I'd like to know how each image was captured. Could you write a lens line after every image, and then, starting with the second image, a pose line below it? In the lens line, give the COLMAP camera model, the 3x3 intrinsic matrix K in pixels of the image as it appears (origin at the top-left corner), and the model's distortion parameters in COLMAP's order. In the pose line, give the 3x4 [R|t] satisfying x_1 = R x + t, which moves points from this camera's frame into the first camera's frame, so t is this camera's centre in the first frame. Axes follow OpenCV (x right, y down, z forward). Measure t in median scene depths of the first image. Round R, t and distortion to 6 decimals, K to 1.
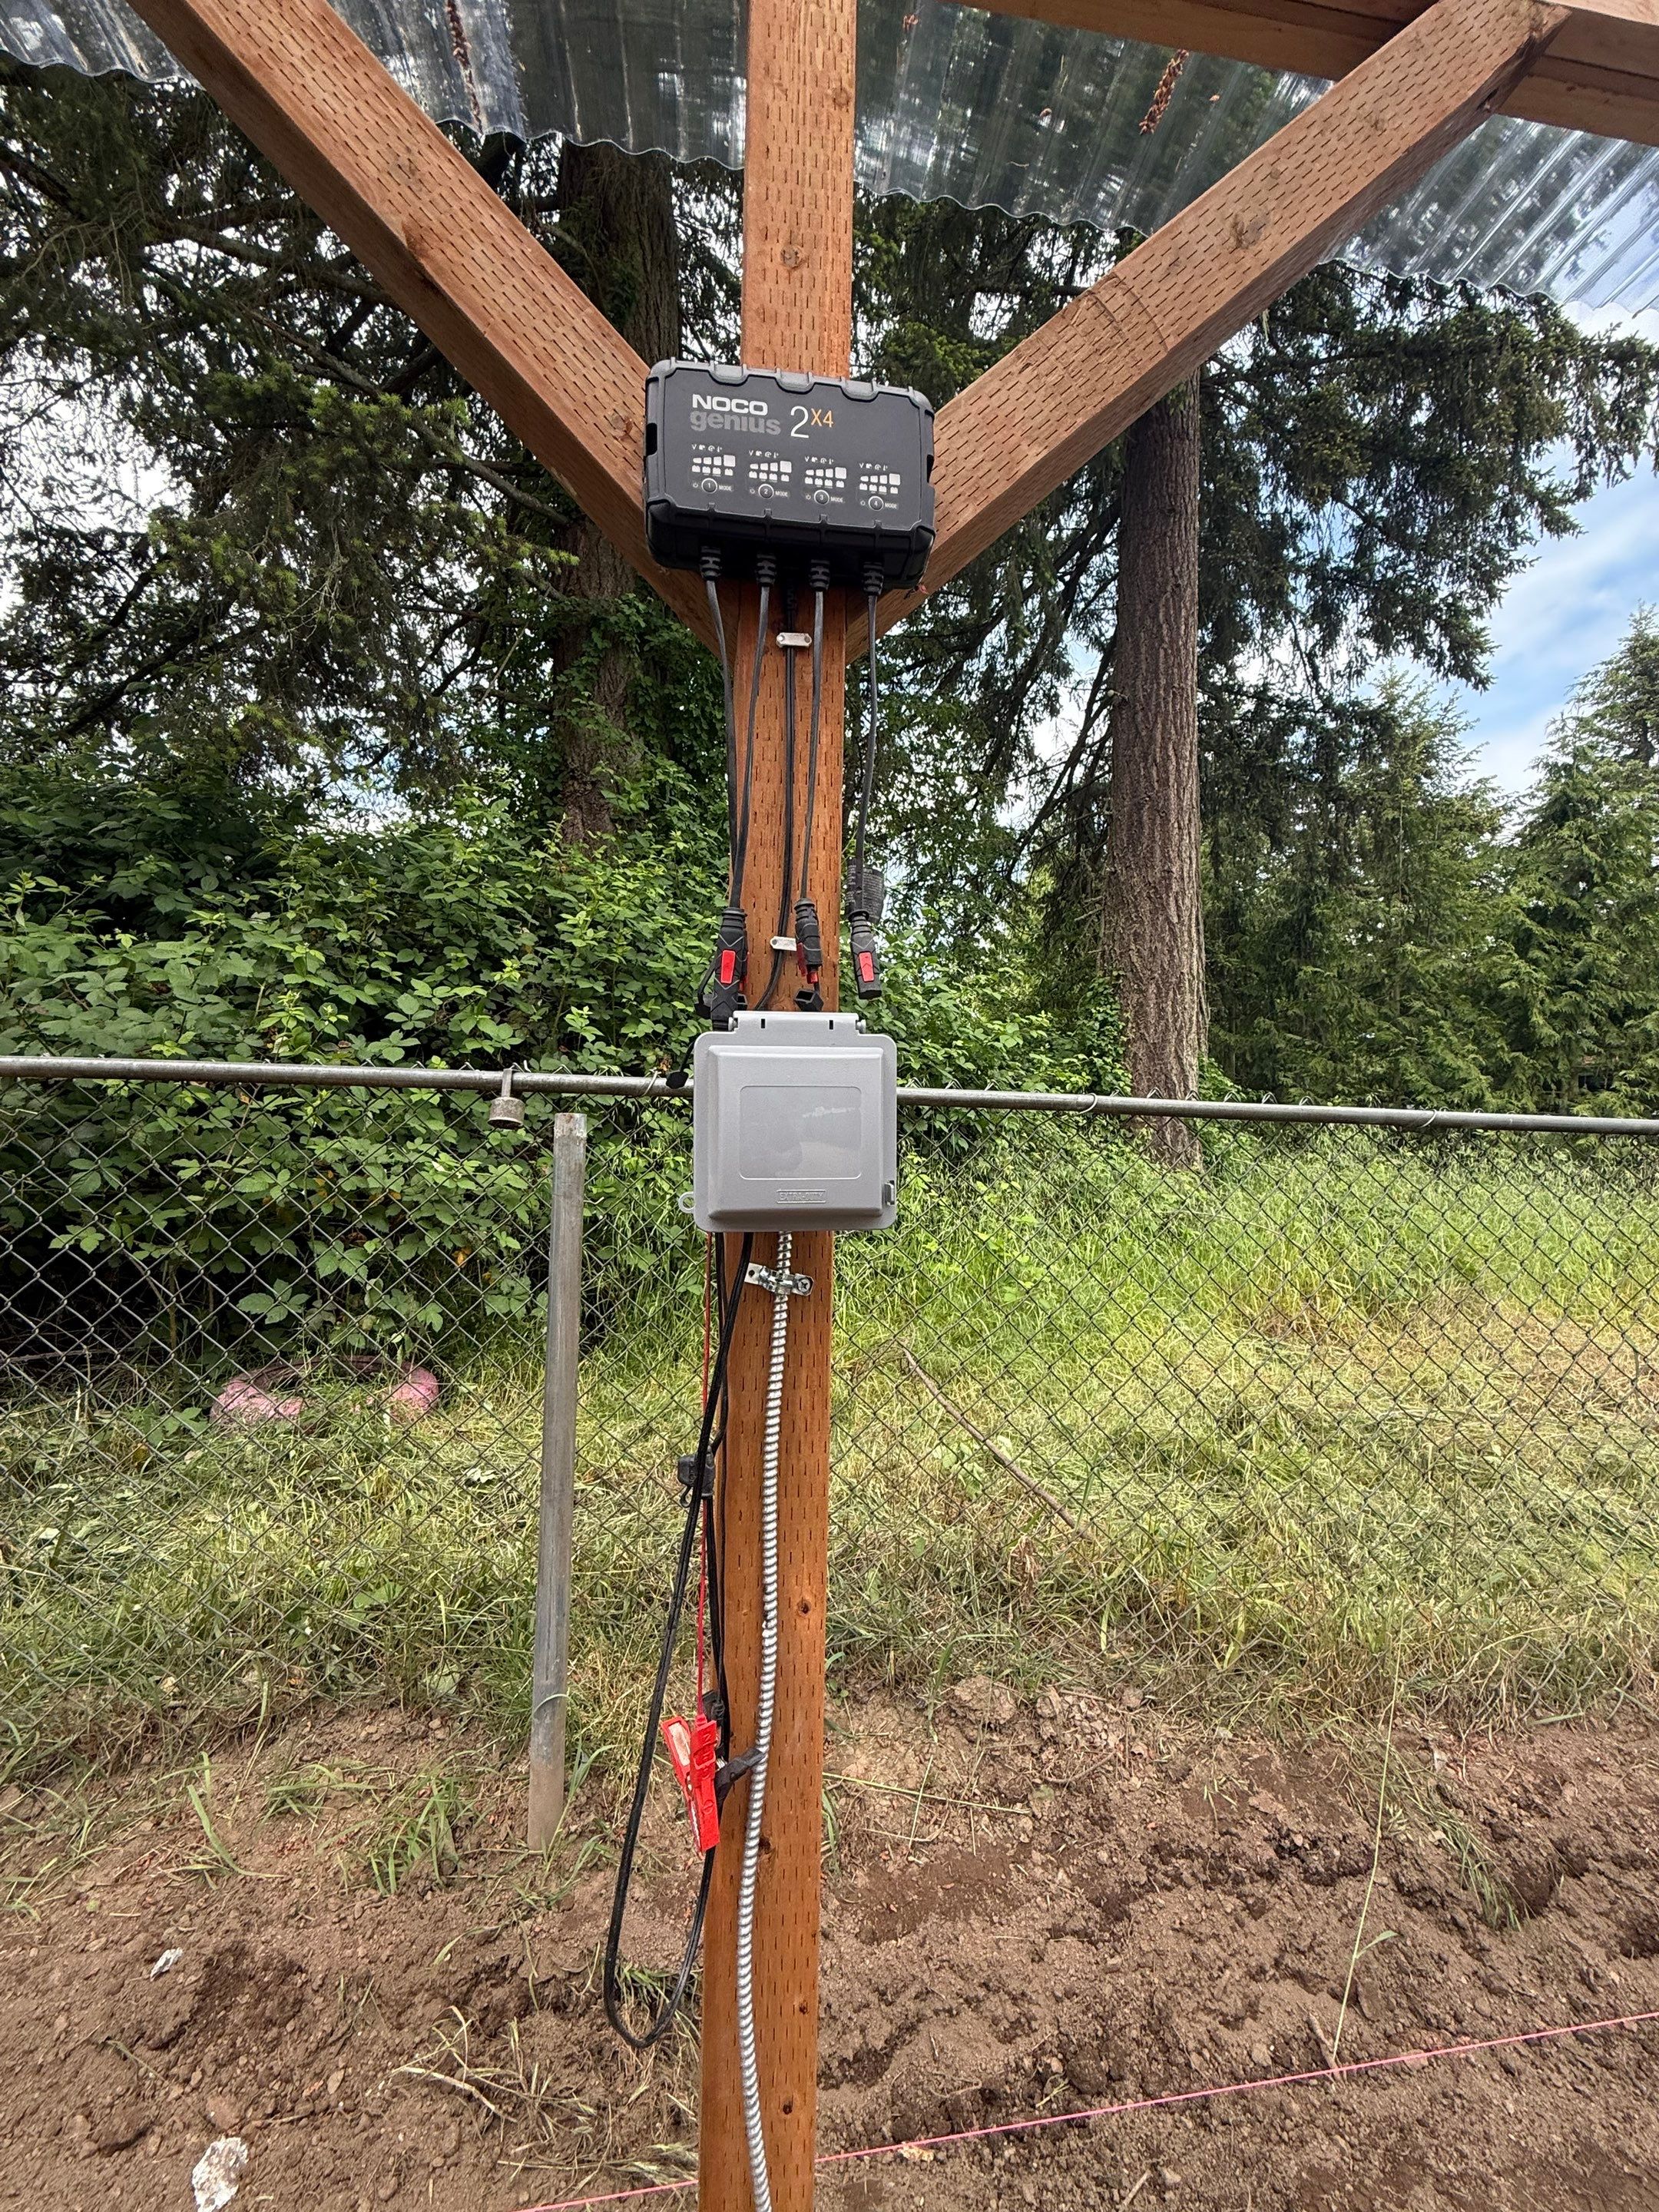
lens RADIAL K [[875.2, 0, 833.4], [0, 875.2, 1101.4], [0, 0, 1]] dist [-0.001347, 0.000799]
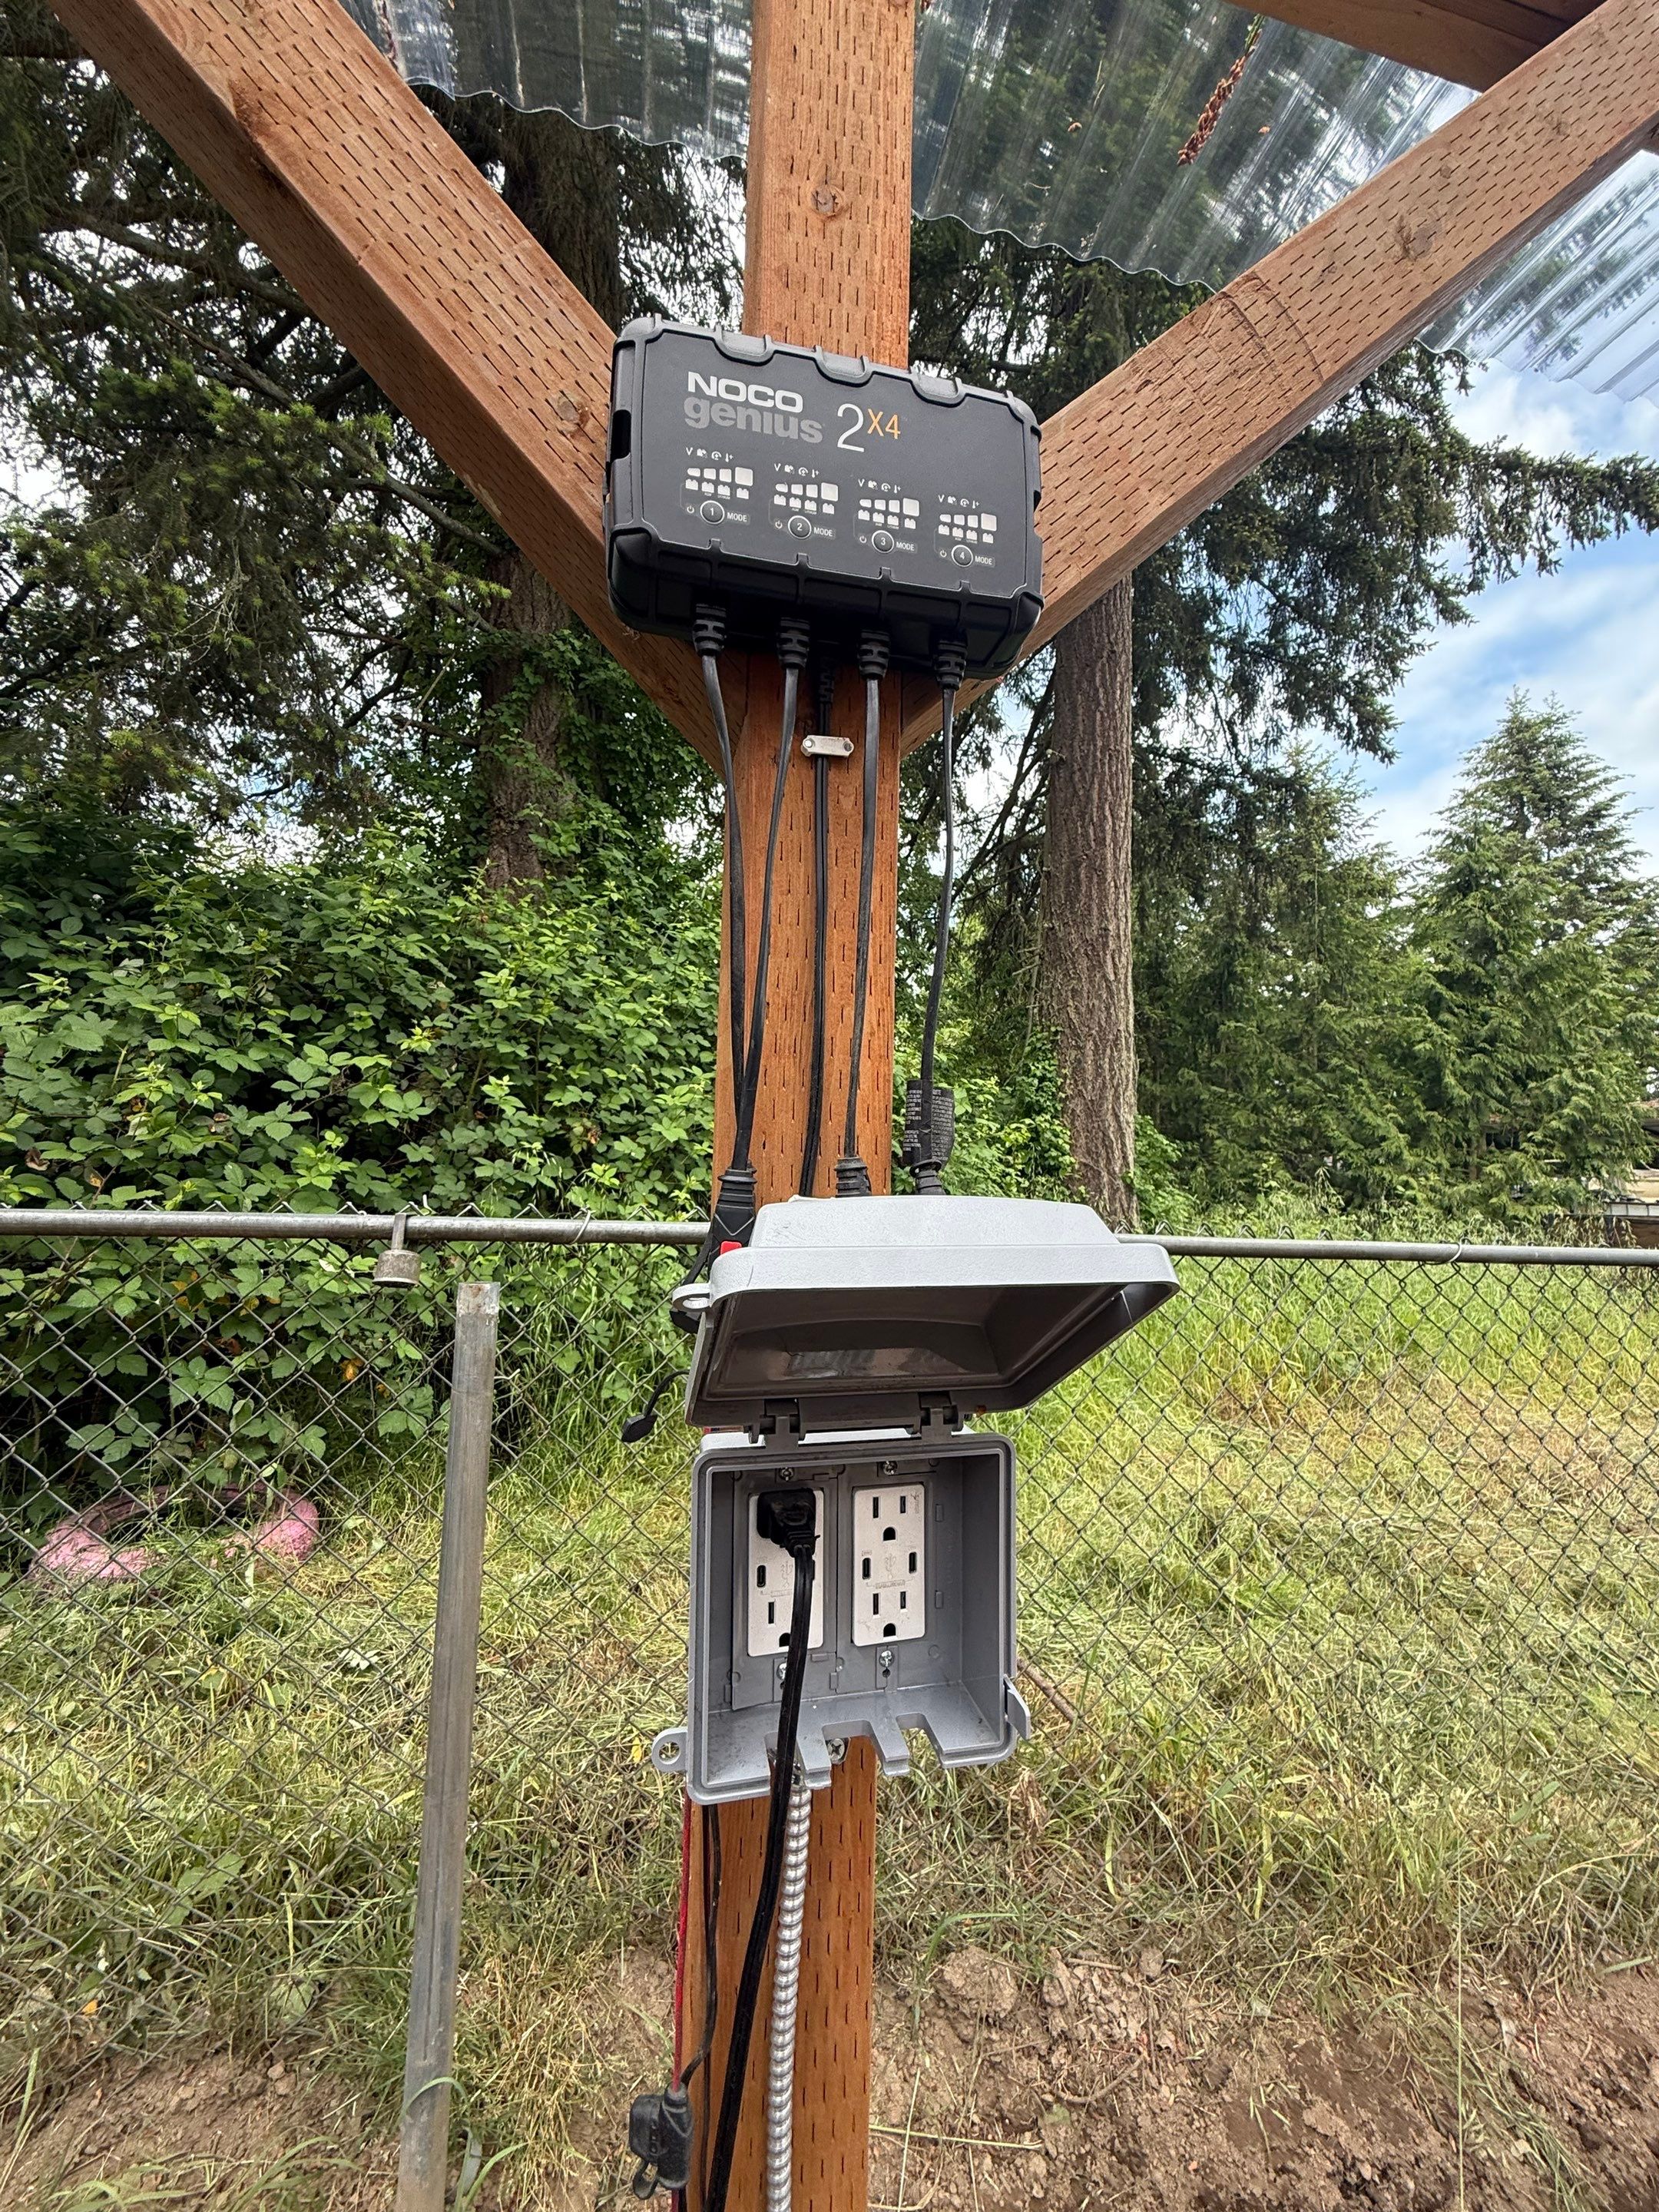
lens RADIAL K [[876.4, 0, 832.0], [0, 876.4, 1102.4], [0, 0, 1]] dist [-0.000304, 0.000042]
pose [[0.996681, 0.013740, 0.080233, -0.016115], [-0.010512, 0.999124, -0.040509, -0.040029], [-0.080719, 0.039531, 0.995953, 0.060149]]
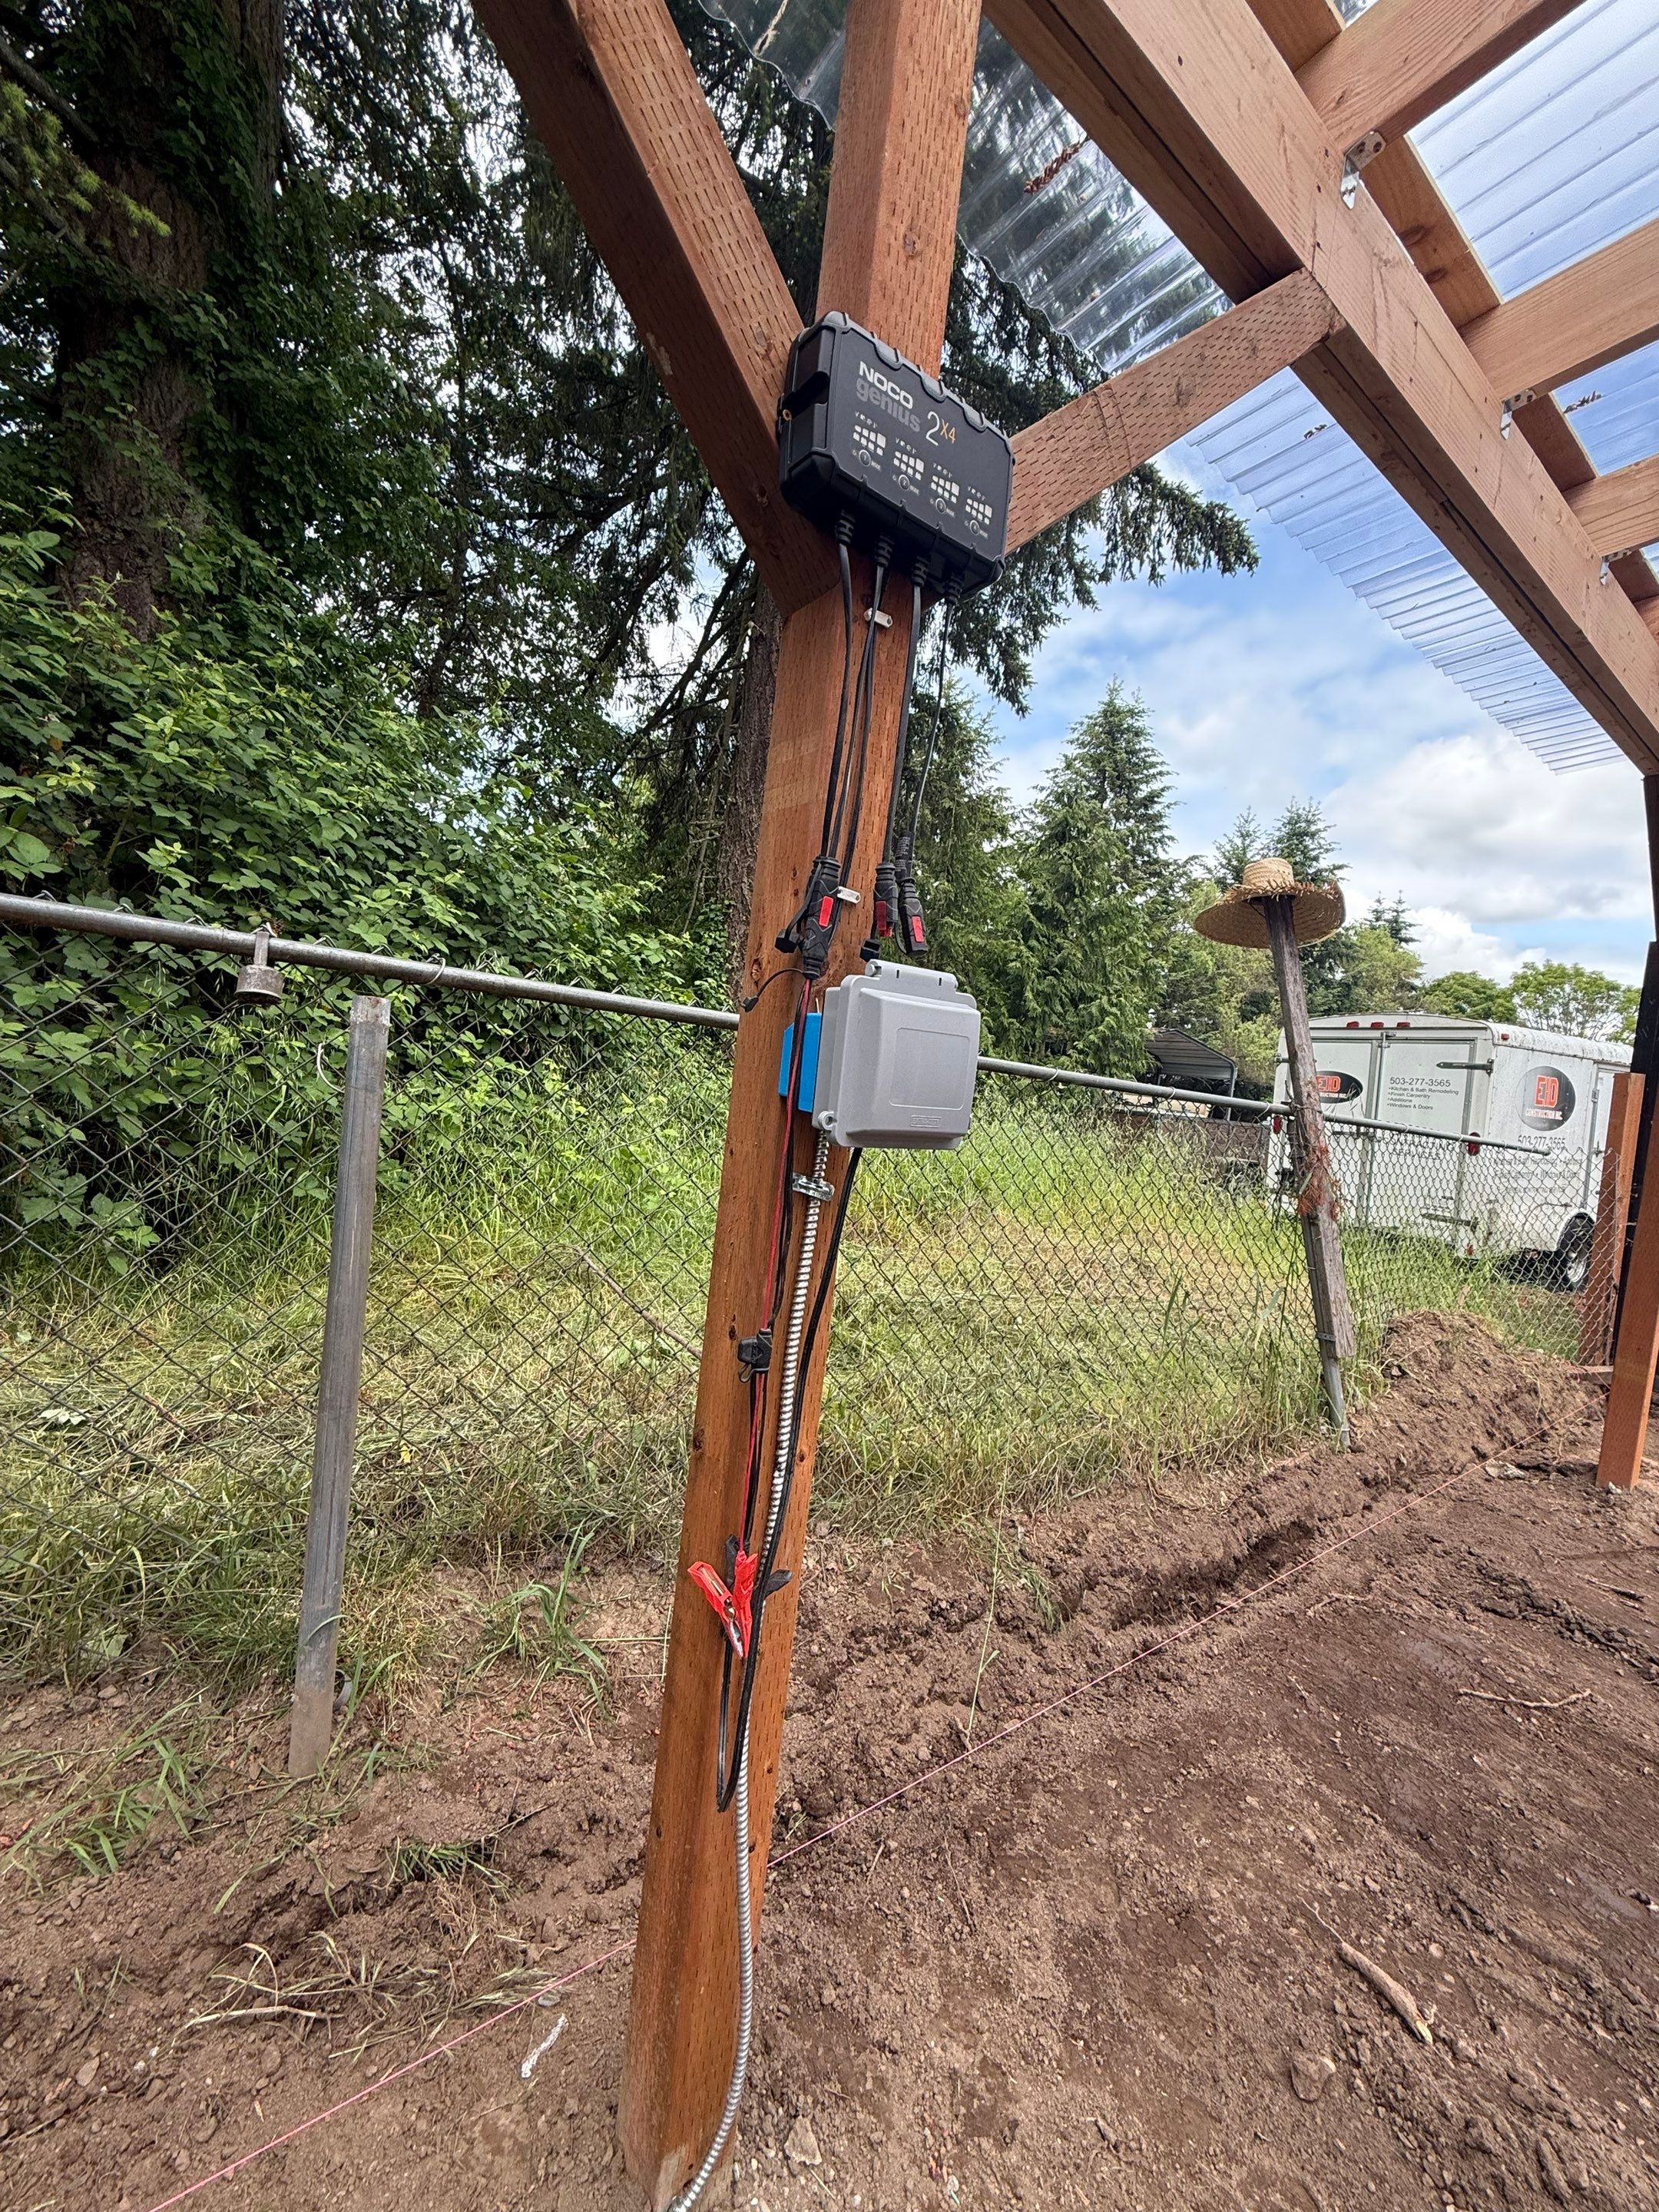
lens RADIAL K [[874.0, 0, 826.9], [0, 874.0, 1100.2], [0, 0, 1]] dist [0.001112, -0.000044]
pose [[0.879101, 0.064954, 0.472189, -0.102559], [-0.111598, 0.991184, 0.071421, 0.000838], [-0.463387, -0.115481, 0.878599, -0.001842]]
